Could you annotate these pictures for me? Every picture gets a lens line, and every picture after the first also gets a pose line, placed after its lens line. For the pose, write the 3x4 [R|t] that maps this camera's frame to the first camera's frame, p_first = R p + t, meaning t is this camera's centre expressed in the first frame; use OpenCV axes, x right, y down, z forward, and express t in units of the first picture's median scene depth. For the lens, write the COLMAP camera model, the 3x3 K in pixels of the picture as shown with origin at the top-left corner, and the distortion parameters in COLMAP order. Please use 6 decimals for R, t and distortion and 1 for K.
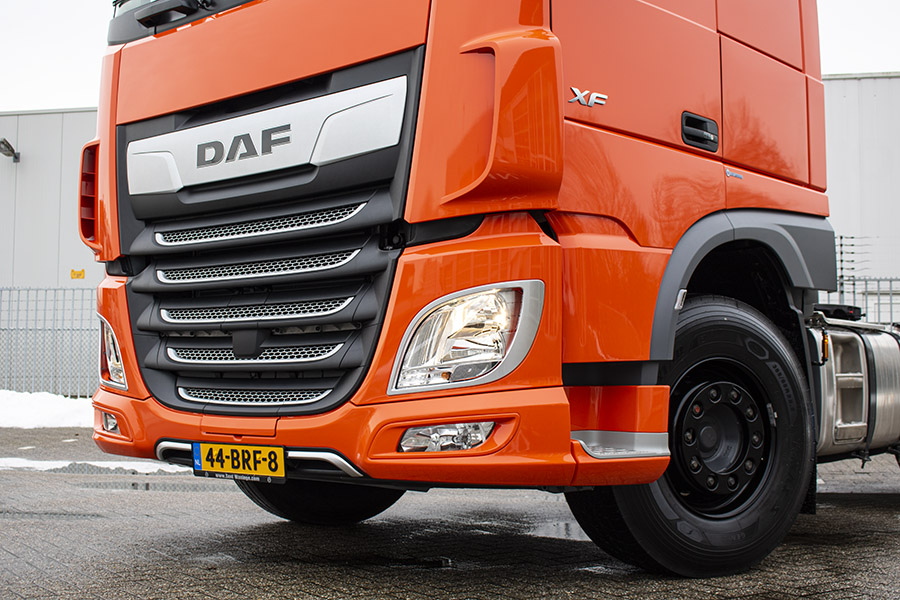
lens RADIAL K [[1162.4, 0, 450.0], [0, 1162.4, 300.0], [0, 0, 1]] dist [-0.024760, -0.043651]
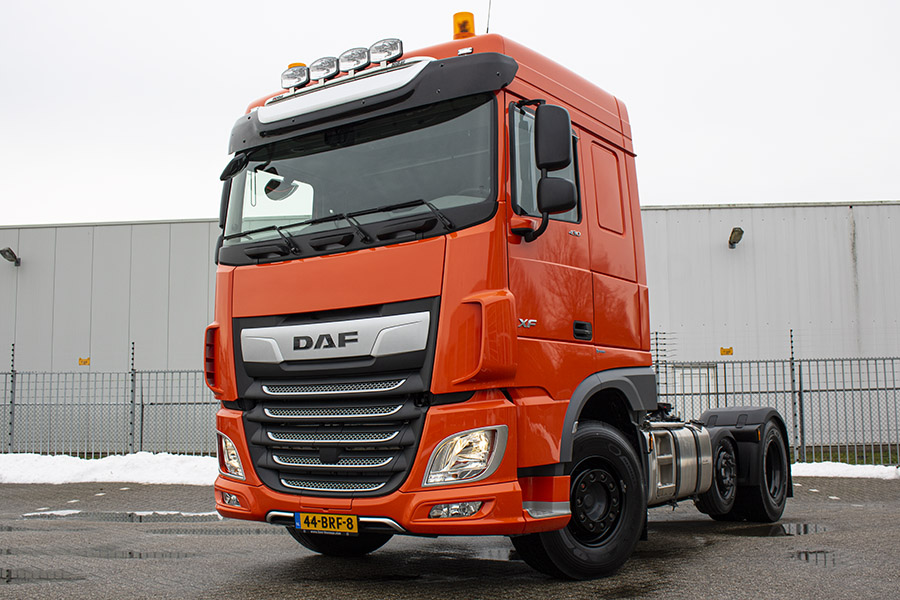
lens RADIAL K [[999.4, 0, 450.0], [0, 999.4, 300.0], [0, 0, 1]] dist [-0.090633, 0.012787]
pose [[0.992439, -0.004509, 0.122657, -0.175430], [0.010316, 0.998853, -0.046749, -0.121109], [-0.122305, 0.047661, 0.991348, -0.501763]]
